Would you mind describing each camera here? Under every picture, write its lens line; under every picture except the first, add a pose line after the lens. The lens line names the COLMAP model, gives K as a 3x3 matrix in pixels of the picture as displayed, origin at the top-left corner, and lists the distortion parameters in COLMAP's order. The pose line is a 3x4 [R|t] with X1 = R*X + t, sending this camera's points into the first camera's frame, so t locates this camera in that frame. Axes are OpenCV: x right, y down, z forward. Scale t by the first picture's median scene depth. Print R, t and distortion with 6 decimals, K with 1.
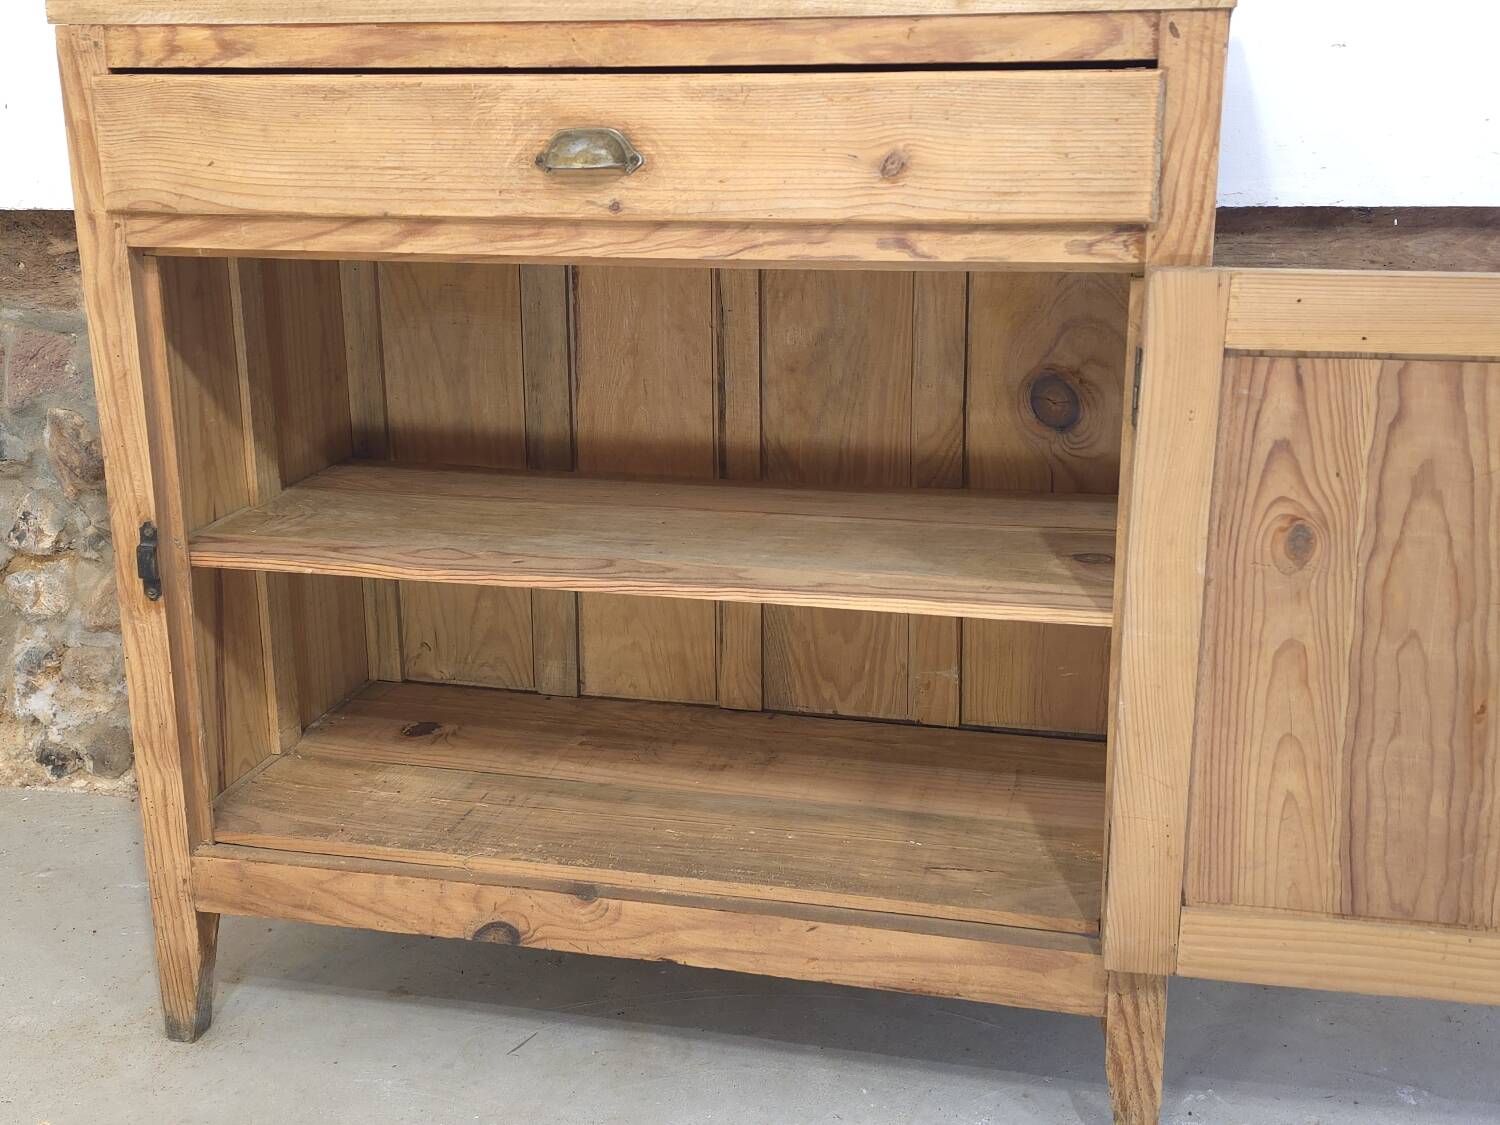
lens RADIAL K [[1765.2, 0, 739.9], [0, 1765.2, 564.4], [0, 0, 1]] dist [0.146322, -0.336436]
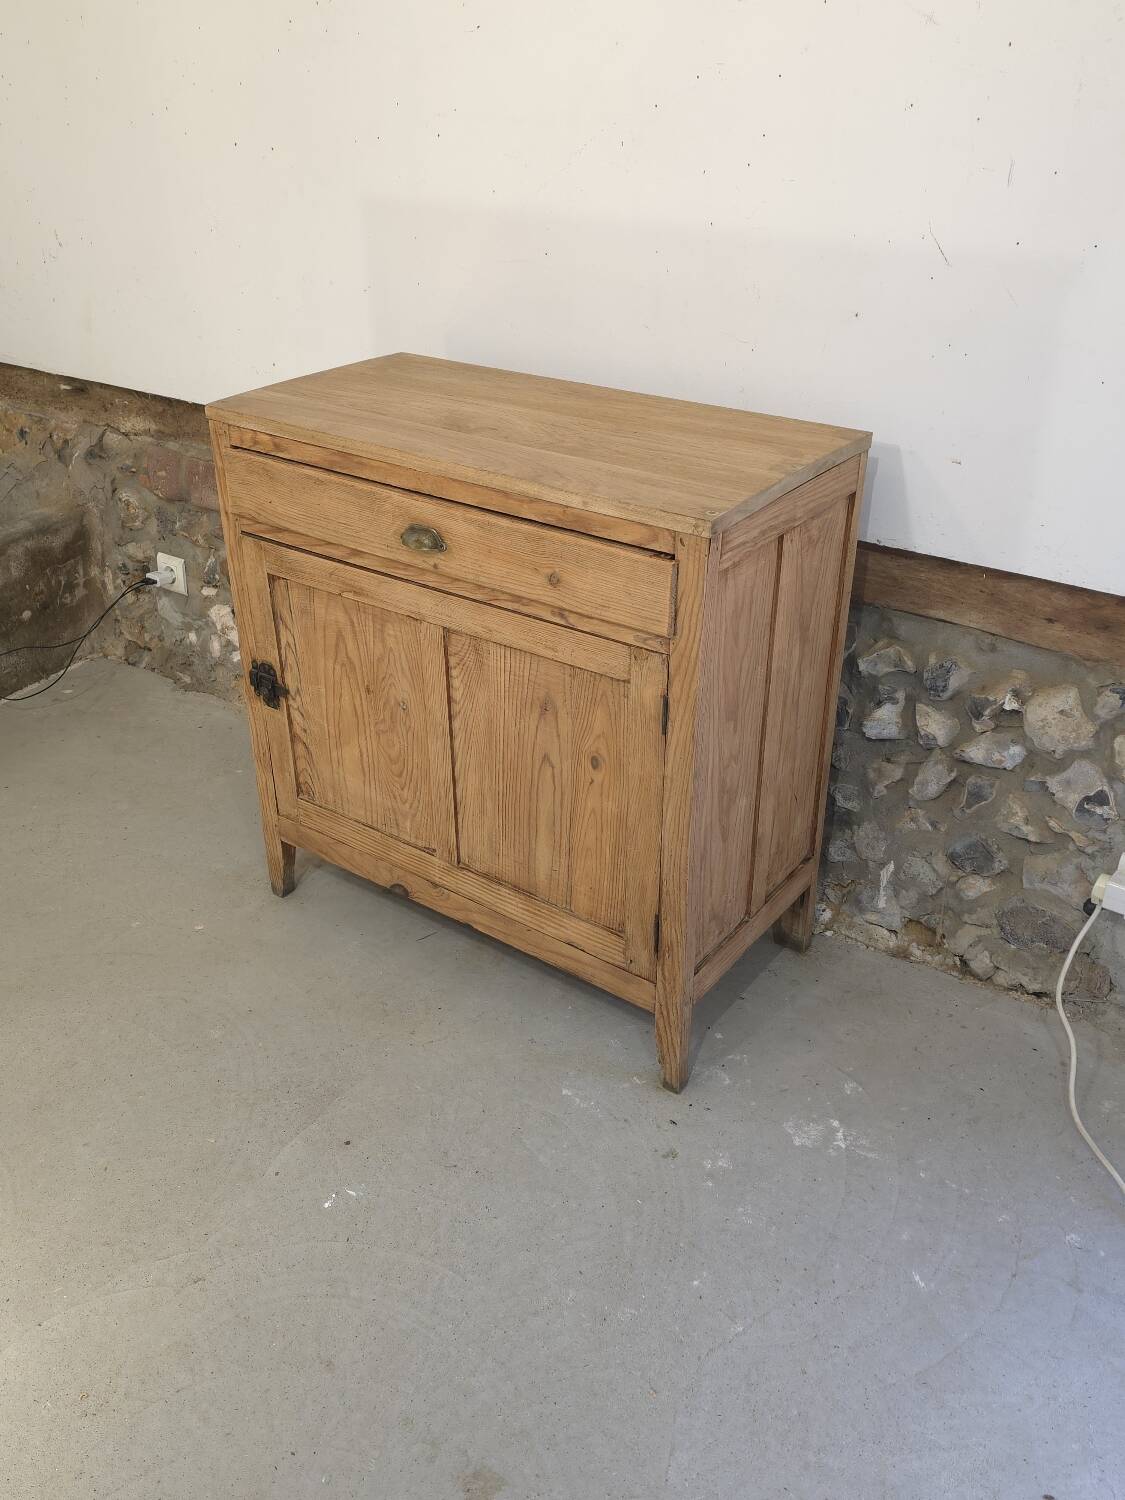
lens RADIAL K [[1294.2, 0, 563.5], [0, 1294.2, 730.7], [0, 0, 1]] dist [0.154217, -0.379777]
pose [[0.930069, 0.183724, -0.318147, 0.497869], [-0.109408, 0.965196, 0.237542, -0.352033], [0.350717, -0.186122, 0.917800, -0.246582]]
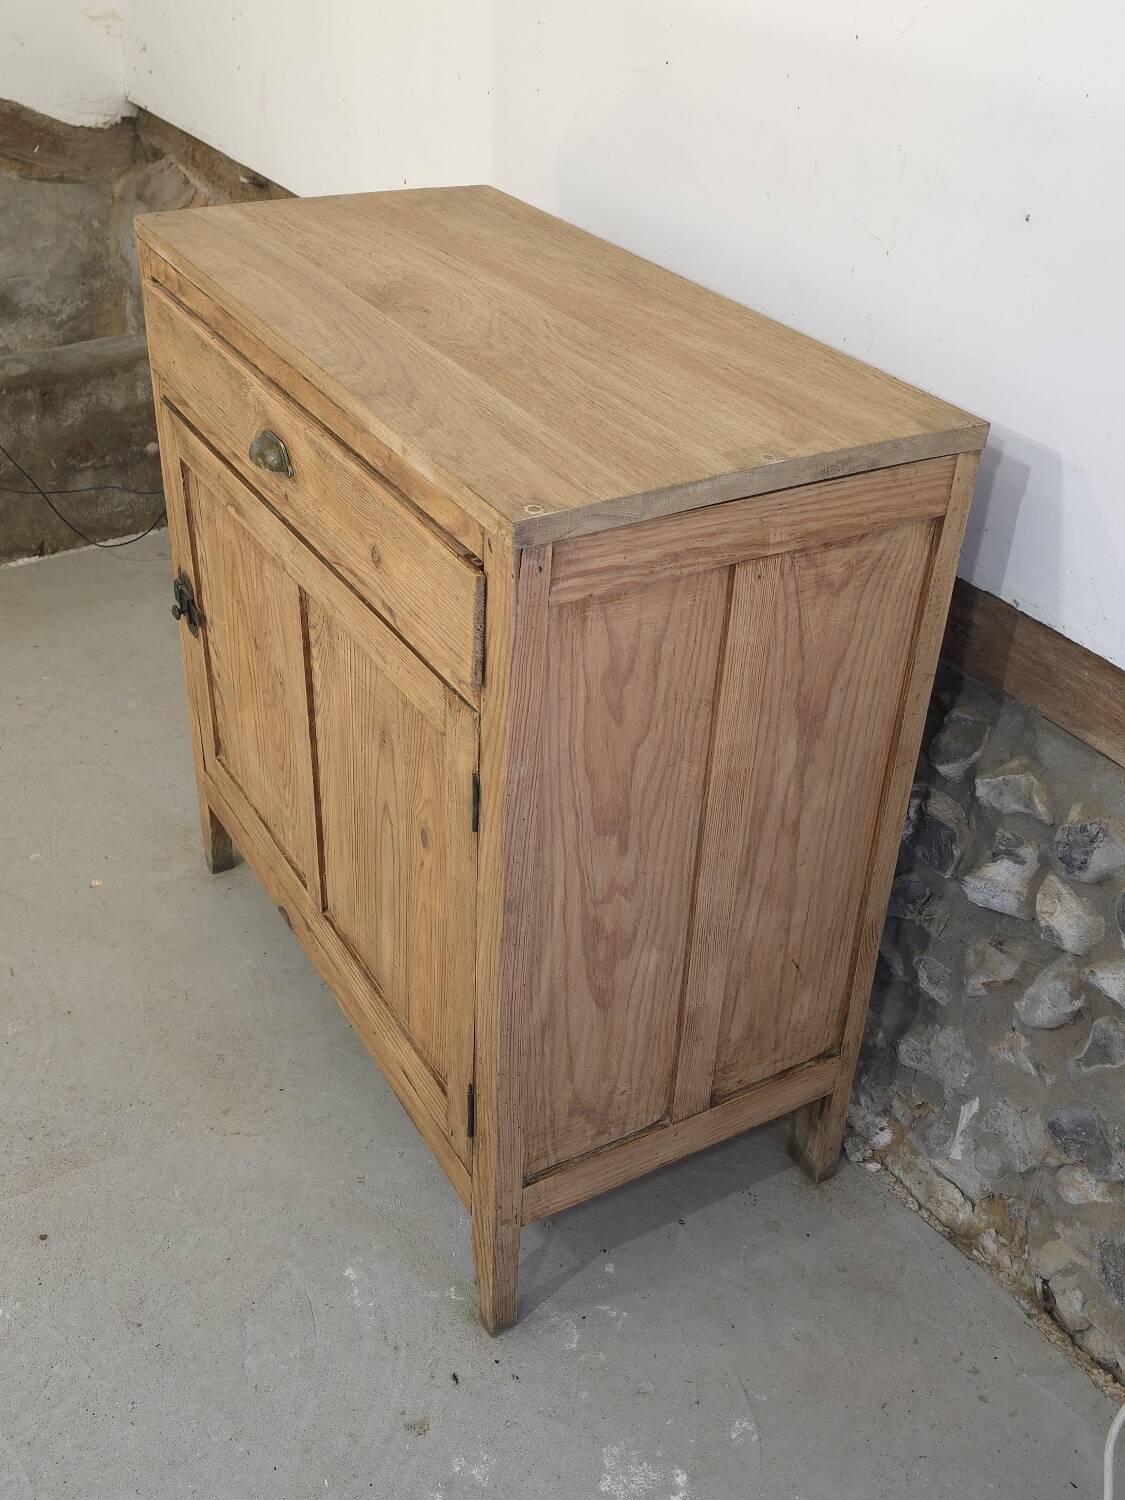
lens RADIAL K [[1507.0, 0, 561.2], [0, 1507.0, 727.9], [0, 0, 1]] dist [0.104379, -0.161887]
pose [[0.698924, 0.414764, -0.582646, 0.733106], [-0.242418, 0.903827, 0.352604, -0.455302], [0.672858, -0.105200, 0.732253, 0.285545]]
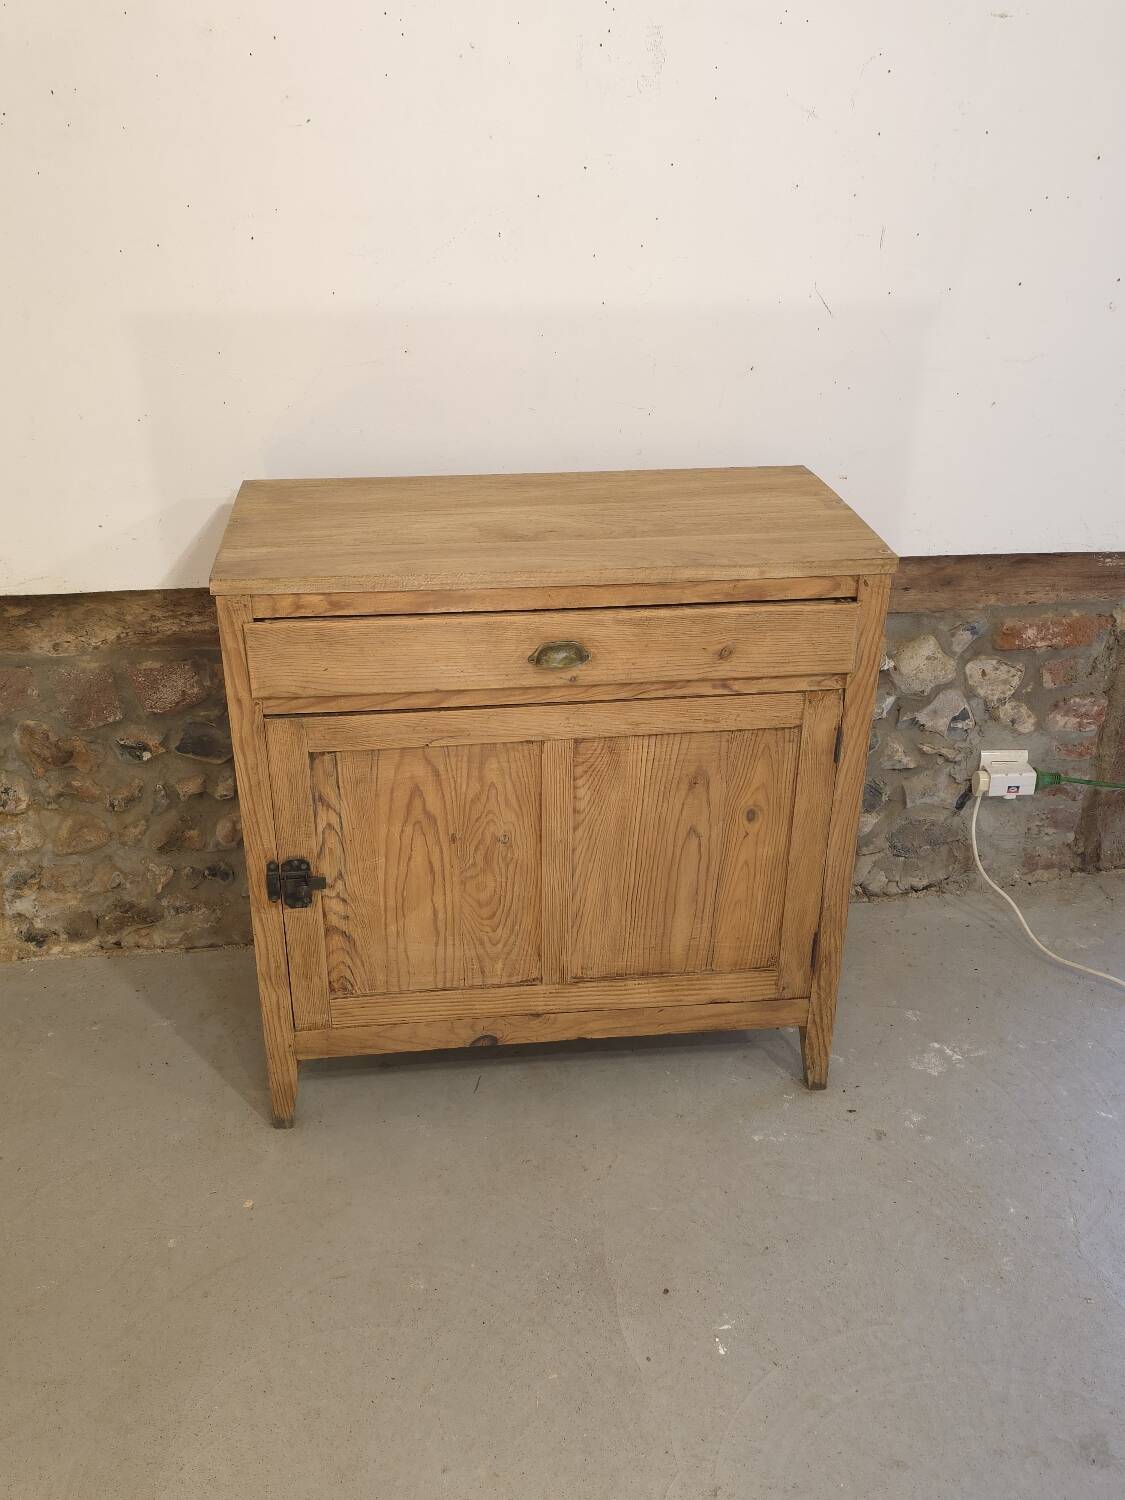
lens RADIAL K [[1297.0, 0, 546.1], [0, 1297.0, 726.8], [0, 0, 1]] dist [0.111194, -0.197873]
pose [[0.937121, -0.143388, 0.318190, -0.490831], [0.082556, 0.976904, 0.197088, -0.389956], [-0.339101, -0.158427, 0.927314, -0.216126]]
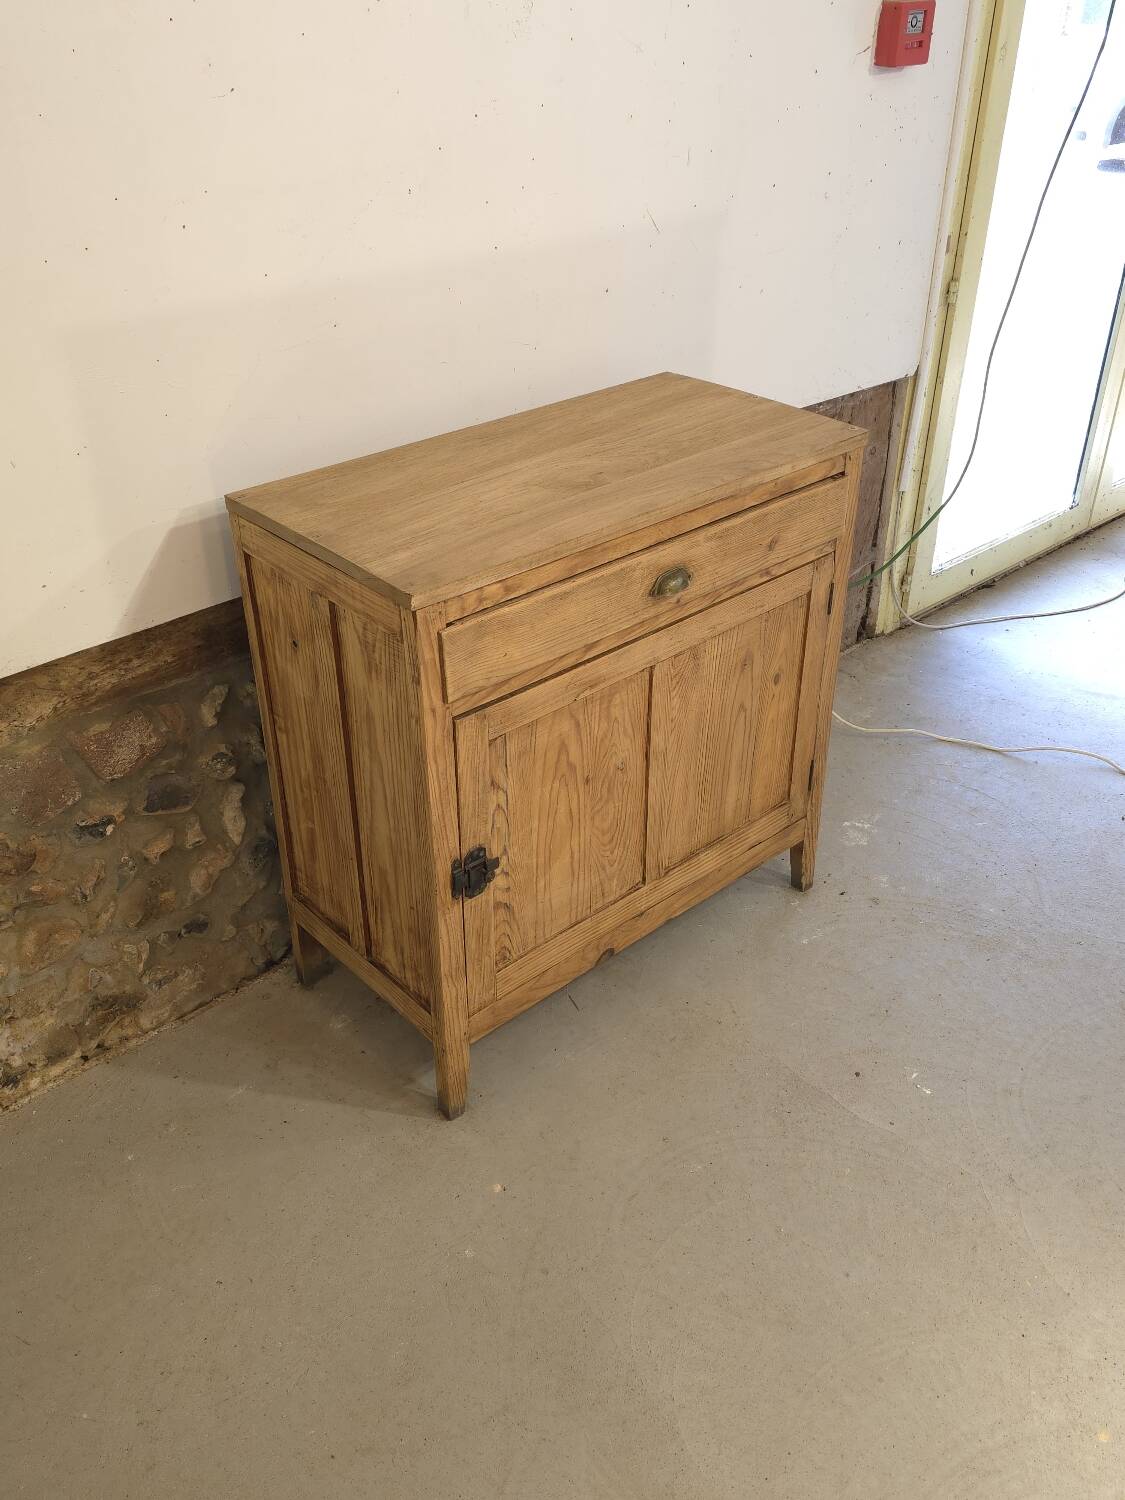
lens RADIAL K [[1302.0, 0, 559.4], [0, 1302.0, 731.5], [0, 0, 1]] dist [0.105671, -0.164327]
pose [[0.563736, -0.424789, 0.708347, -1.158877], [0.229957, 0.904422, 0.359362, -0.582809], [-0.793298, -0.039696, 0.607539, 0.197677]]
